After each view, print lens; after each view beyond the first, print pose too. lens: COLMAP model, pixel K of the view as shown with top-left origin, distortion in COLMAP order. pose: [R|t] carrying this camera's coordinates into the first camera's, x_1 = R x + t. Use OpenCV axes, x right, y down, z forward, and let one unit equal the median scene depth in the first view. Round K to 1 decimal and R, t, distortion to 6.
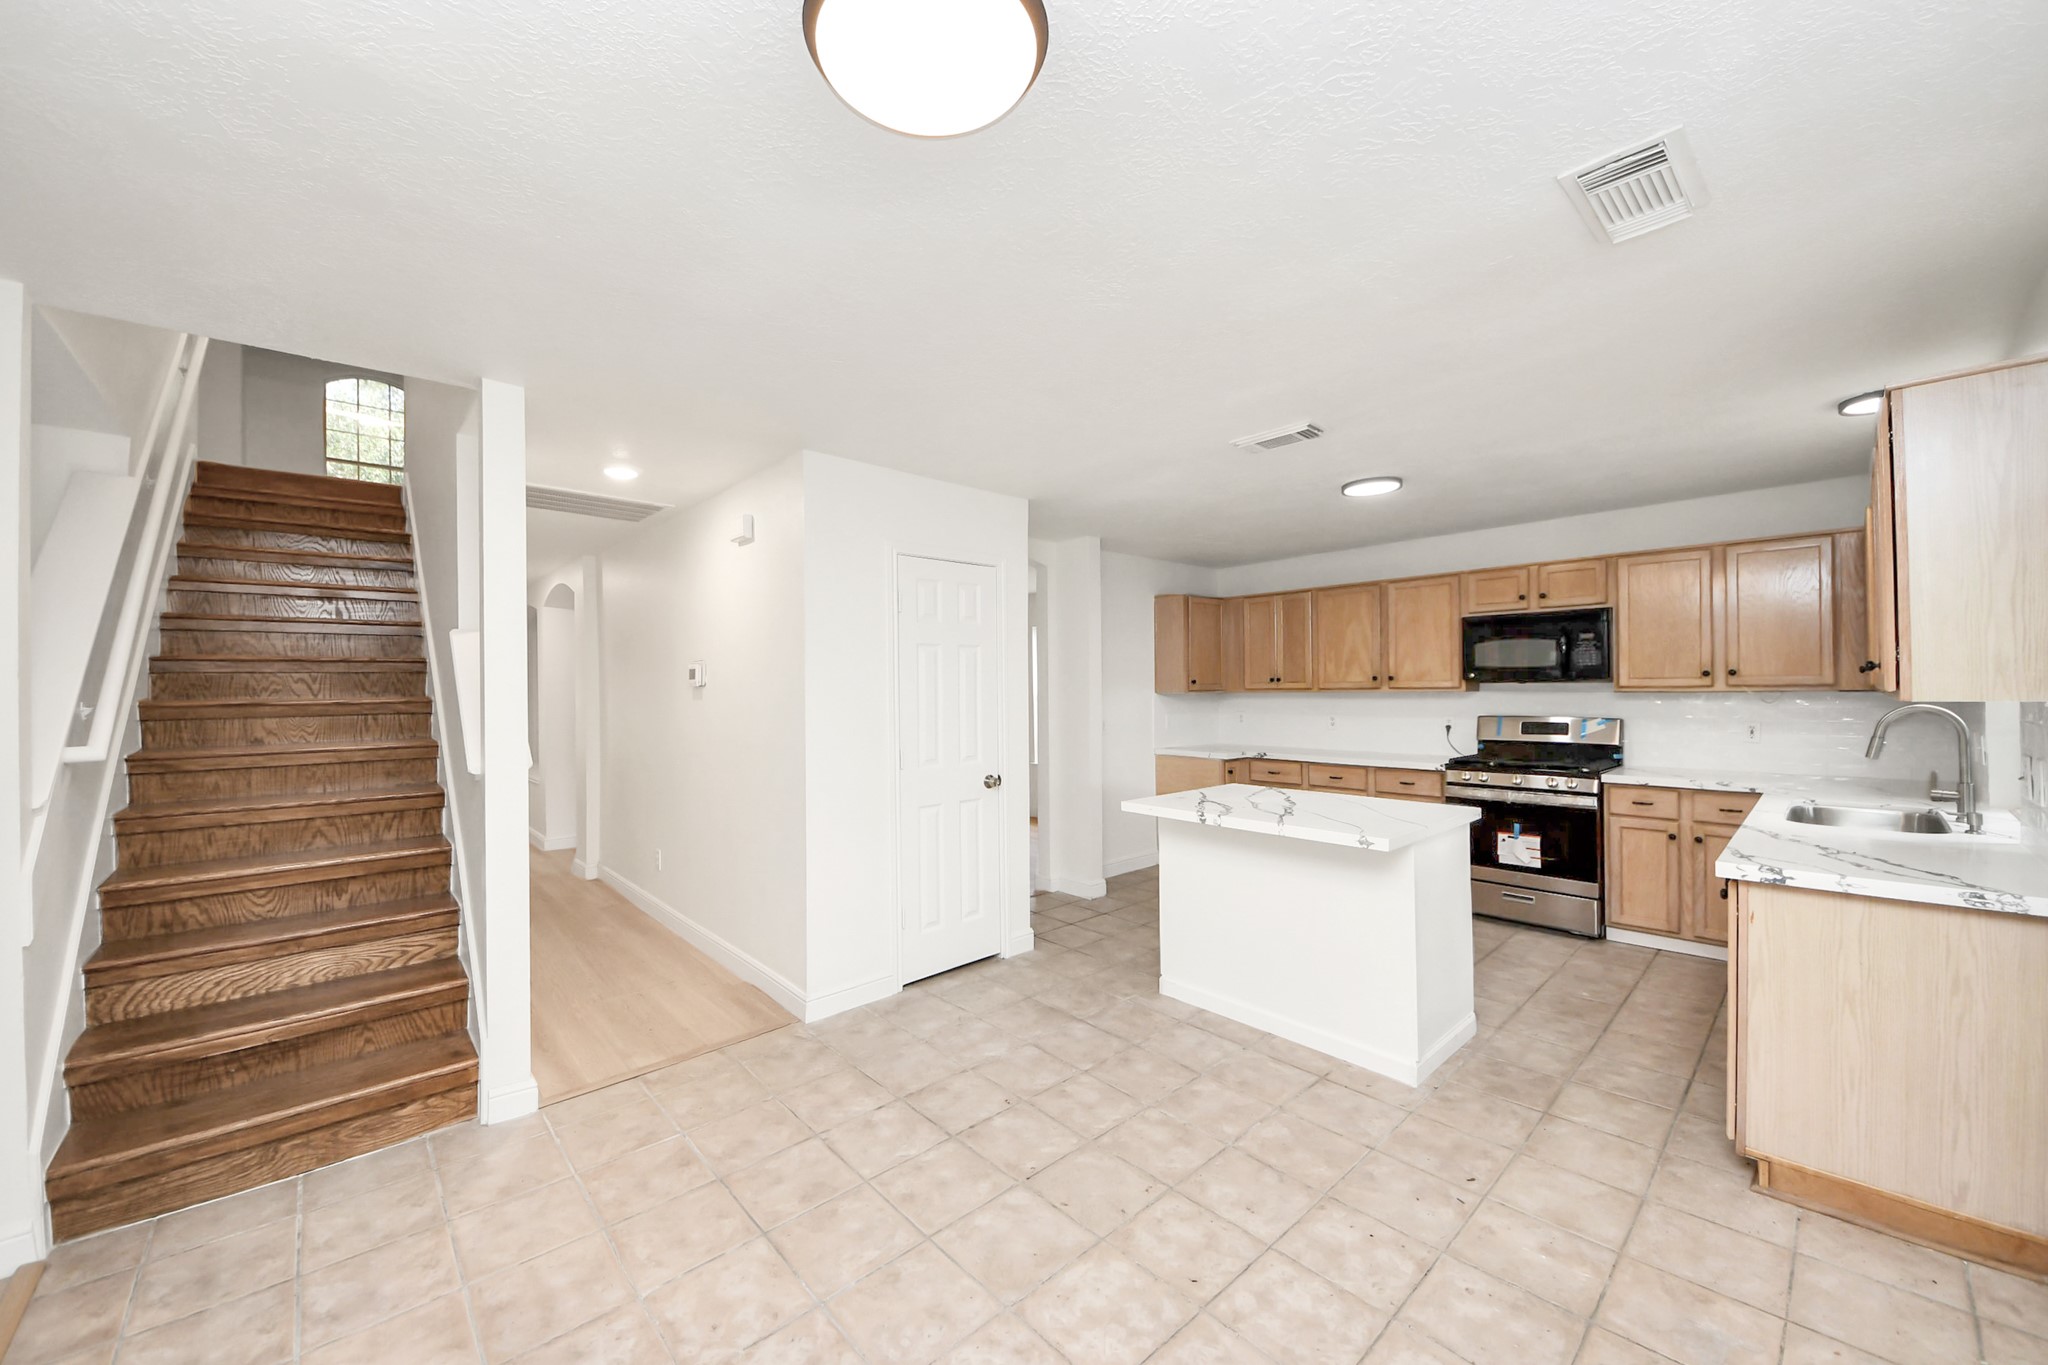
lens RADIAL K [[757.7, 0, 1009.9], [0, 757.7, 686.9], [0, 0, 1]] dist [0.047188, -0.027374]
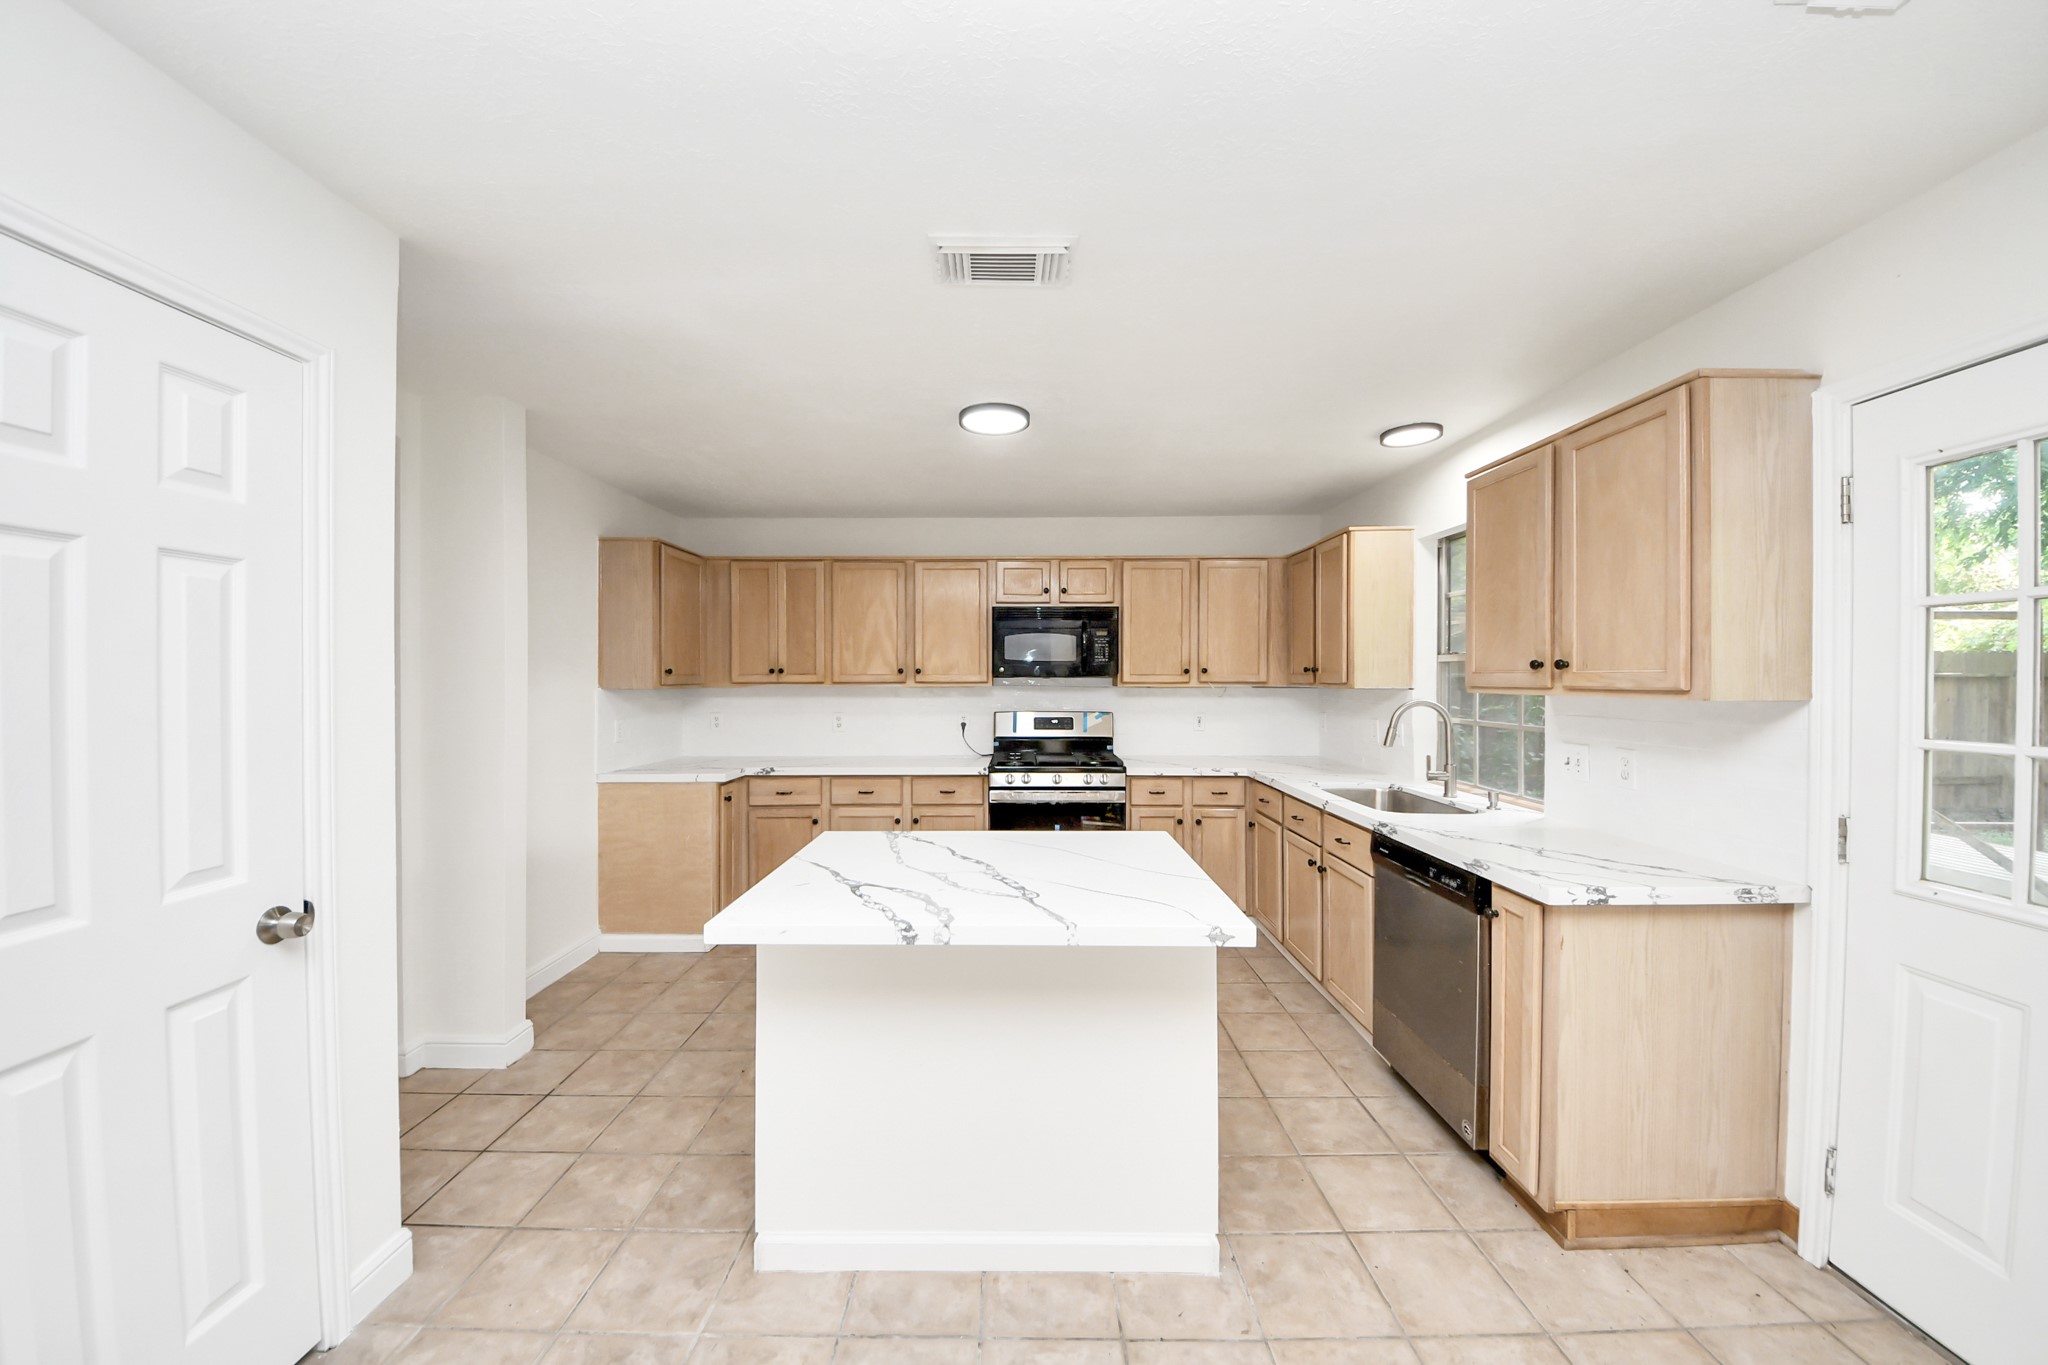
lens RADIAL K [[716.0, 0, 1010.3], [0, 716.0, 682.3], [0, 0, 1]] dist [0.039551, -0.028783]
pose [[0.671535, 0.006123, 0.740948, -0.044860], [-0.008271, 0.999965, -0.000768, 0.001545], [-0.740927, -0.005613, 0.671562, 0.455969]]
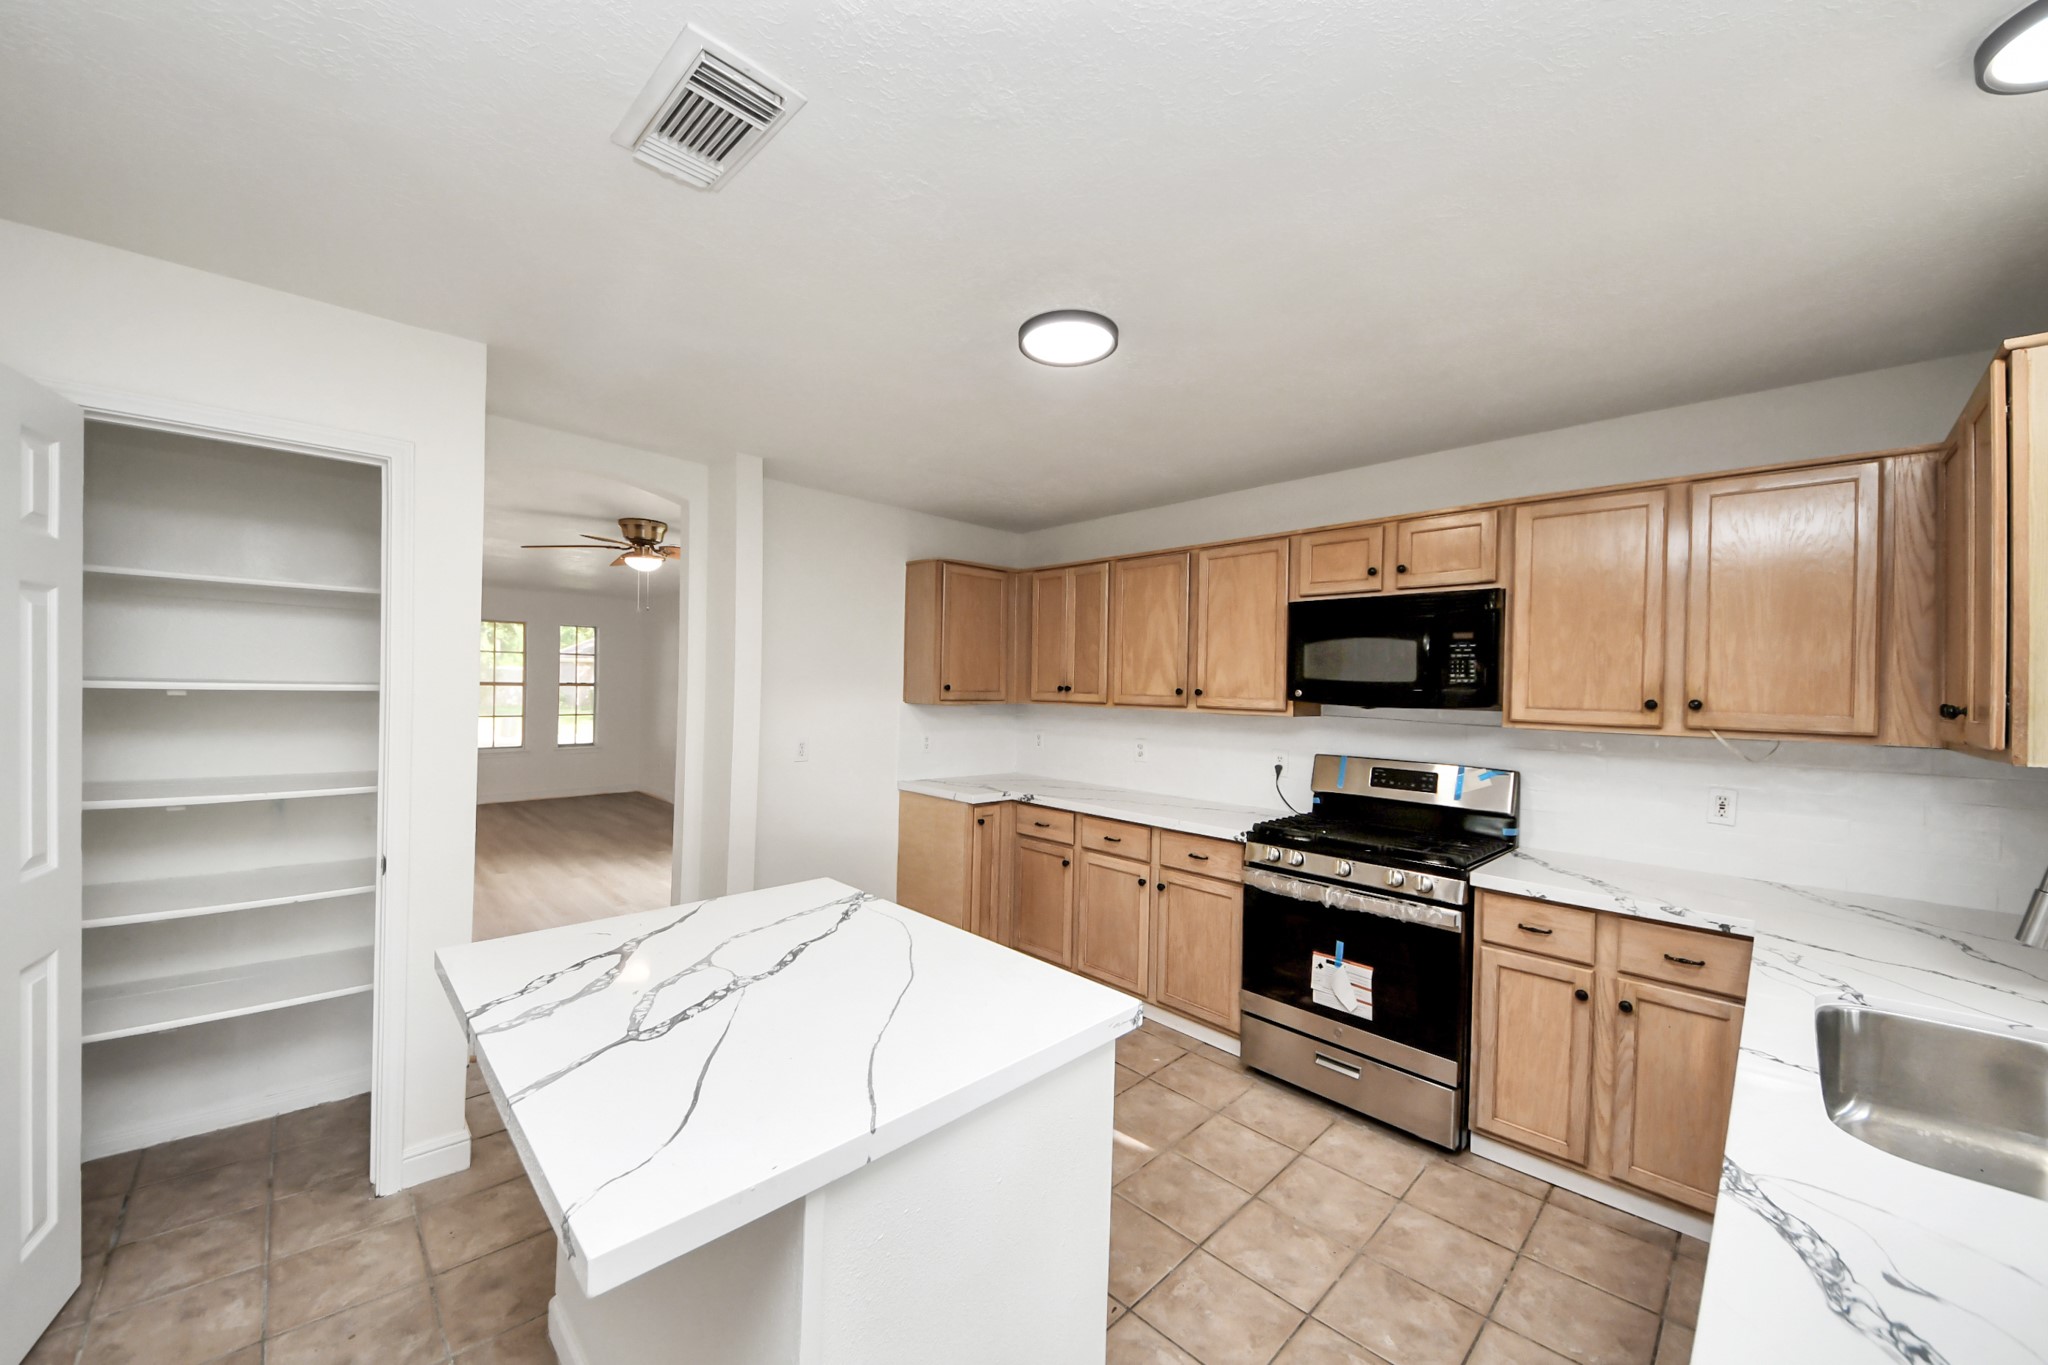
lens RADIAL K [[749.1, 0, 1023.3], [0, 749.1, 689.5], [0, 0, 1]] dist [0.042369, -0.026400]
pose [[0.998479, 0.033322, 0.043913, 0.384662], [-0.033616, 0.999417, 0.005979, -0.015463], [-0.043688, -0.007446, 0.999017, 0.426939]]
